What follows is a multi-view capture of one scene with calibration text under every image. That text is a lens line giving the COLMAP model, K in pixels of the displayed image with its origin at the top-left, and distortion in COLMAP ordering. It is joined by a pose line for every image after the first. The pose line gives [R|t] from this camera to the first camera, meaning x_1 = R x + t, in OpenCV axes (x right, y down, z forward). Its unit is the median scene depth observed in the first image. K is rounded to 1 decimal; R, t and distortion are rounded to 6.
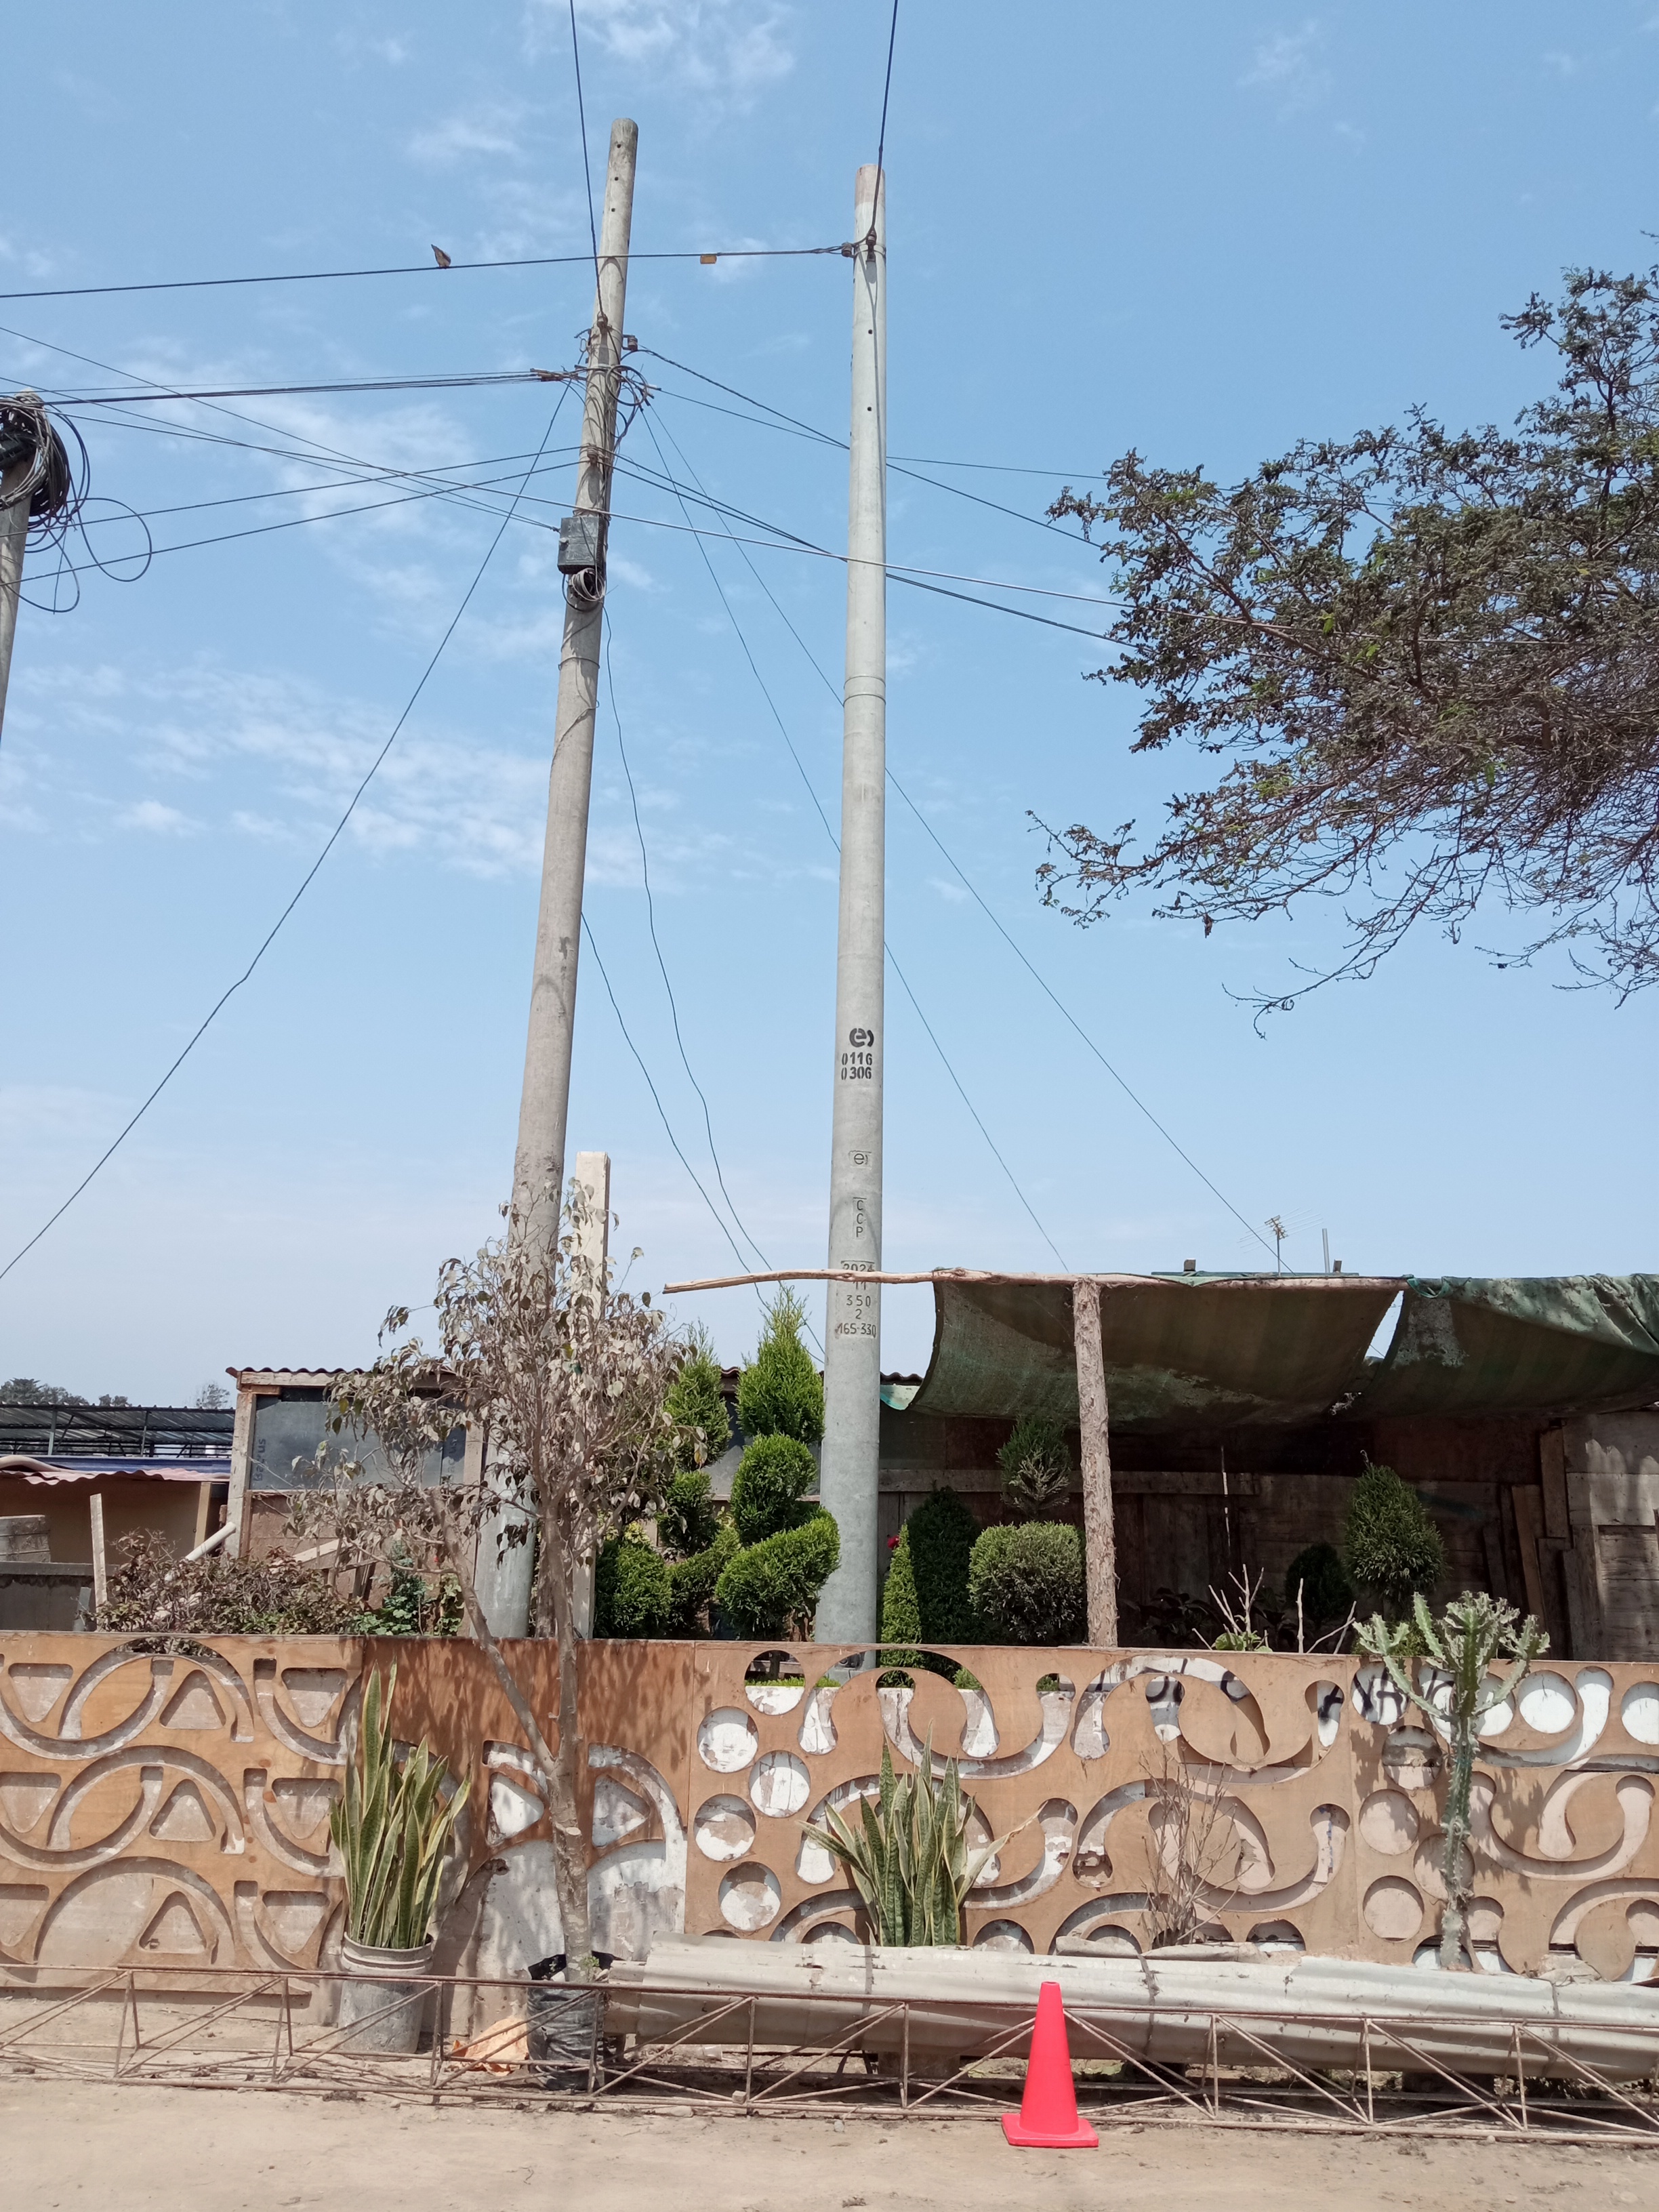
lens RADIAL K [[1854.4, 0, 829.5], [0, 1854.4, 1106.0], [0, 0, 1]] dist [0.141032, -0.301911]
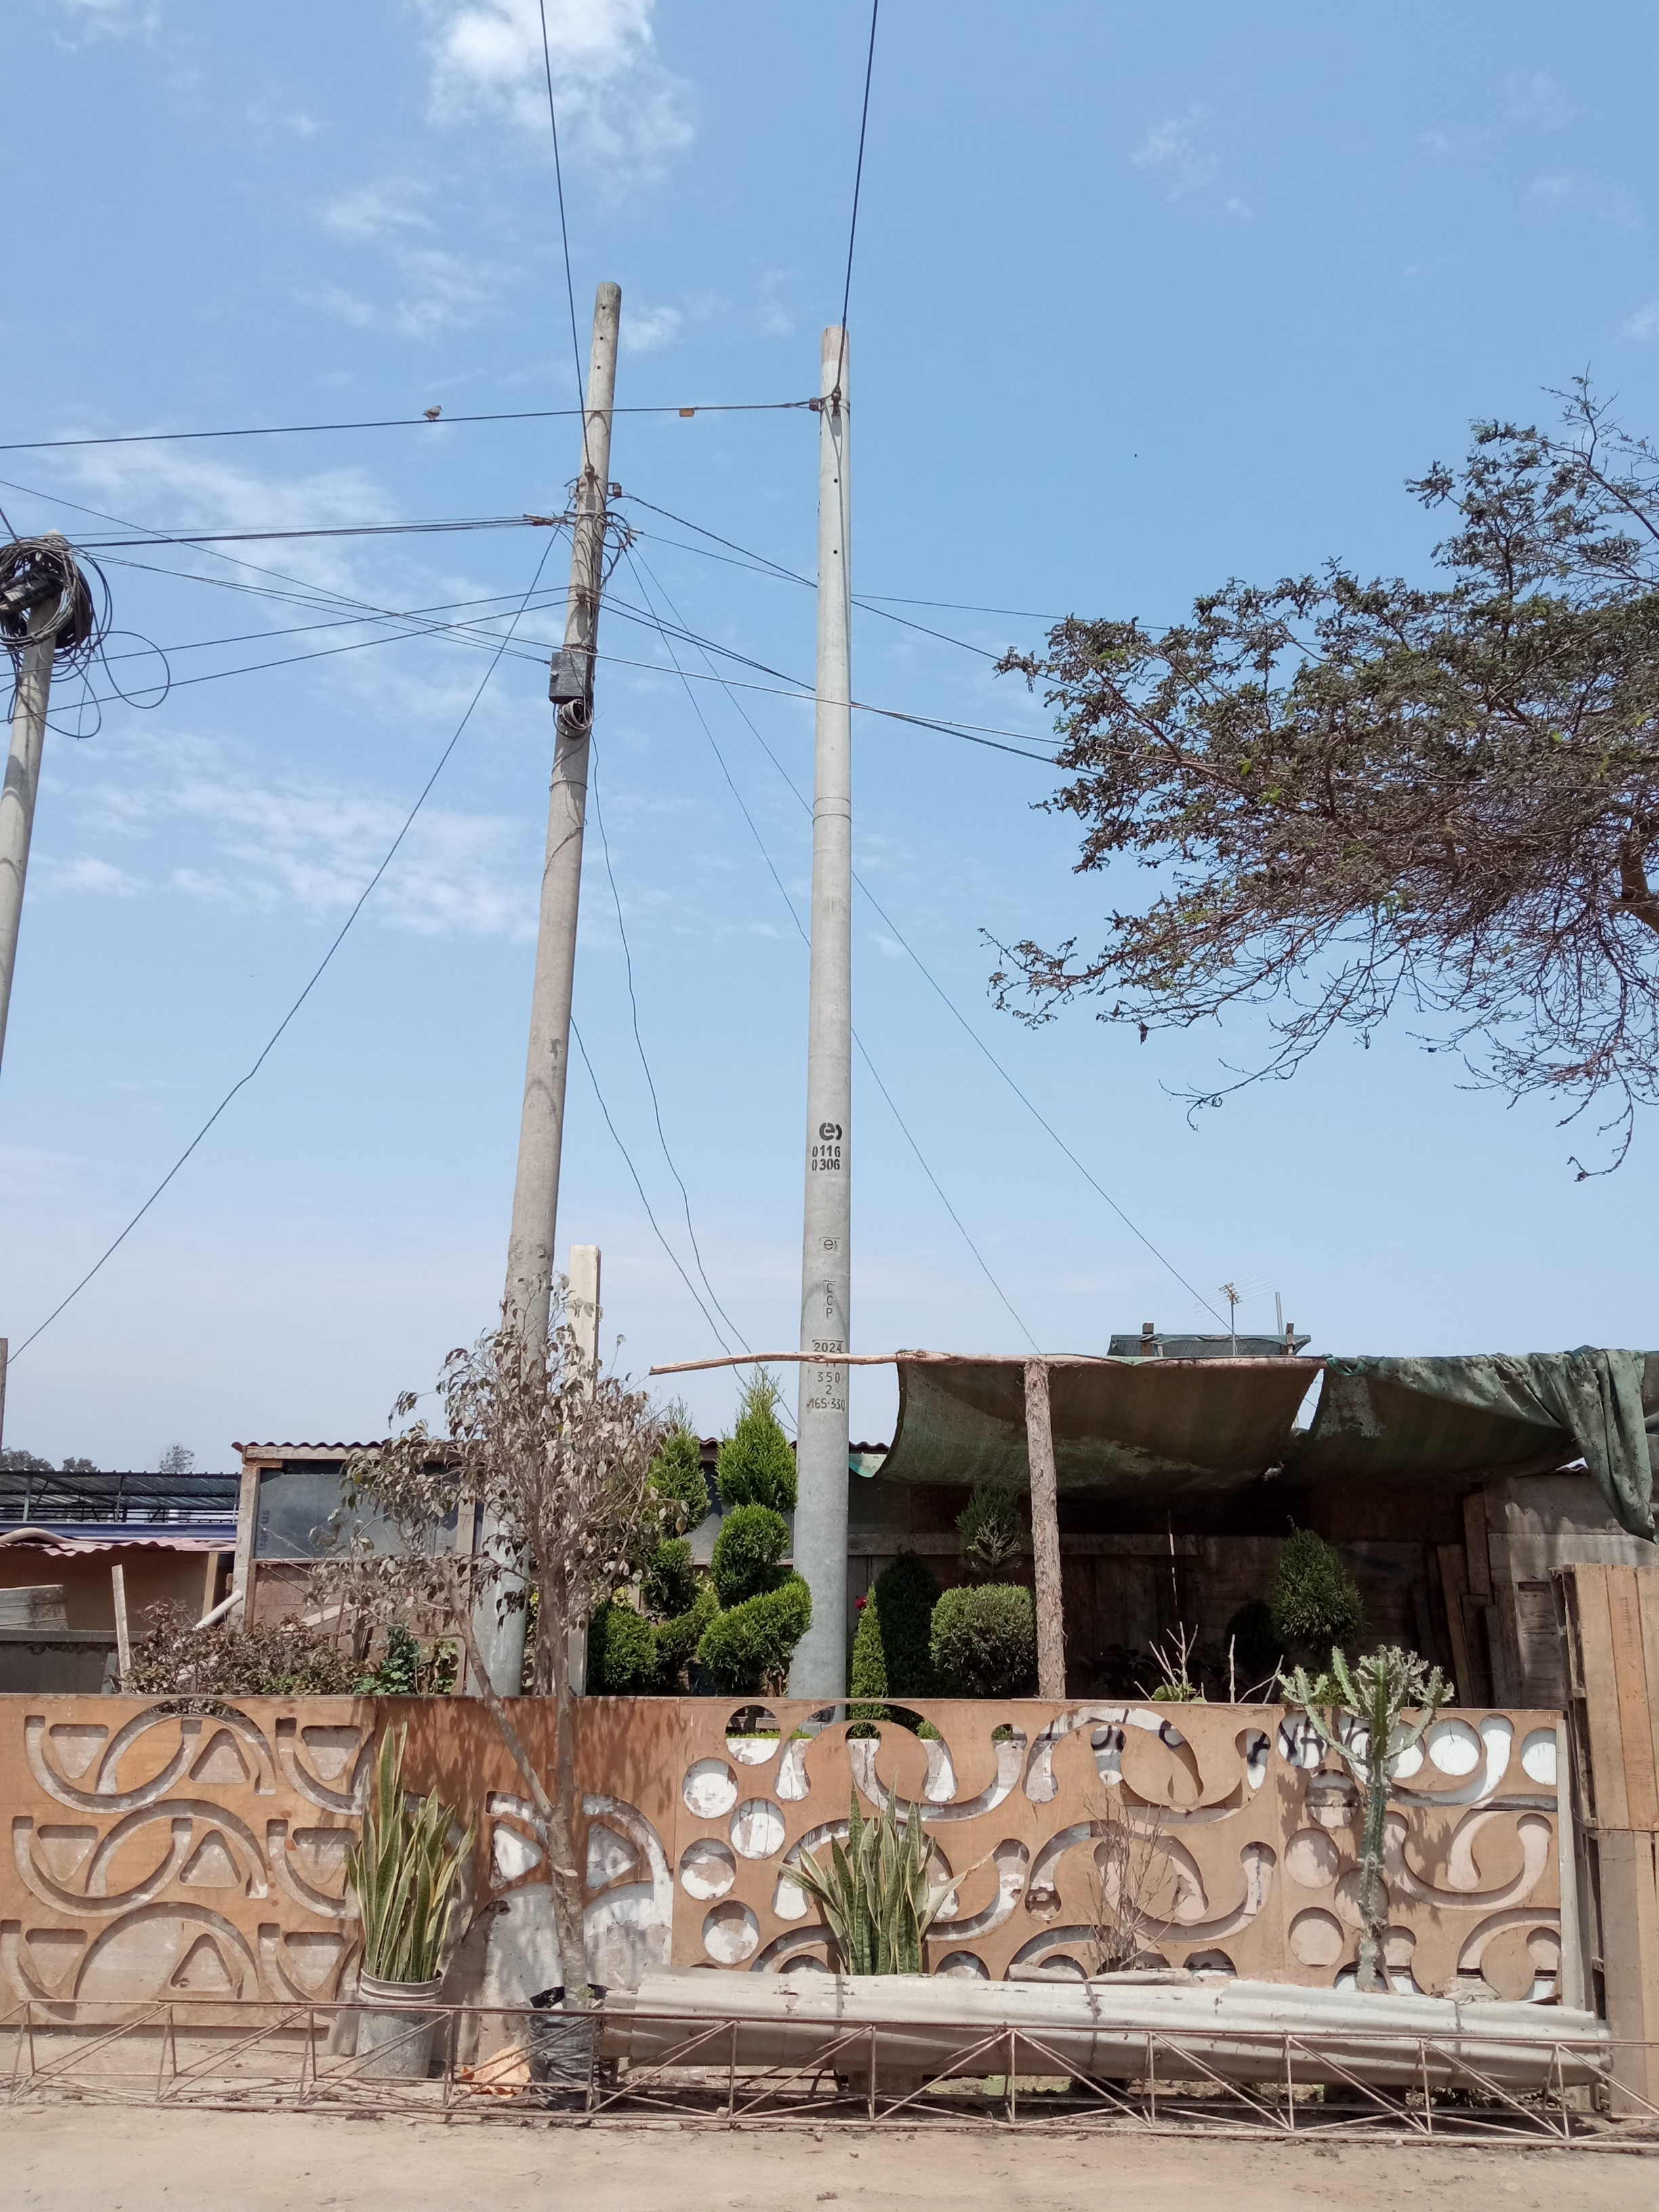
lens RADIAL K [[1854.9, 0, 834.4], [0, 1854.9, 1095.3], [0, 0, 1]] dist [0.153310, -0.311527]
pose [[0.999809, -0.003001, 0.019332, -0.001762], [0.003655, 0.999420, -0.033854, -0.028104], [-0.019219, 0.033918, 0.999240, -0.109299]]
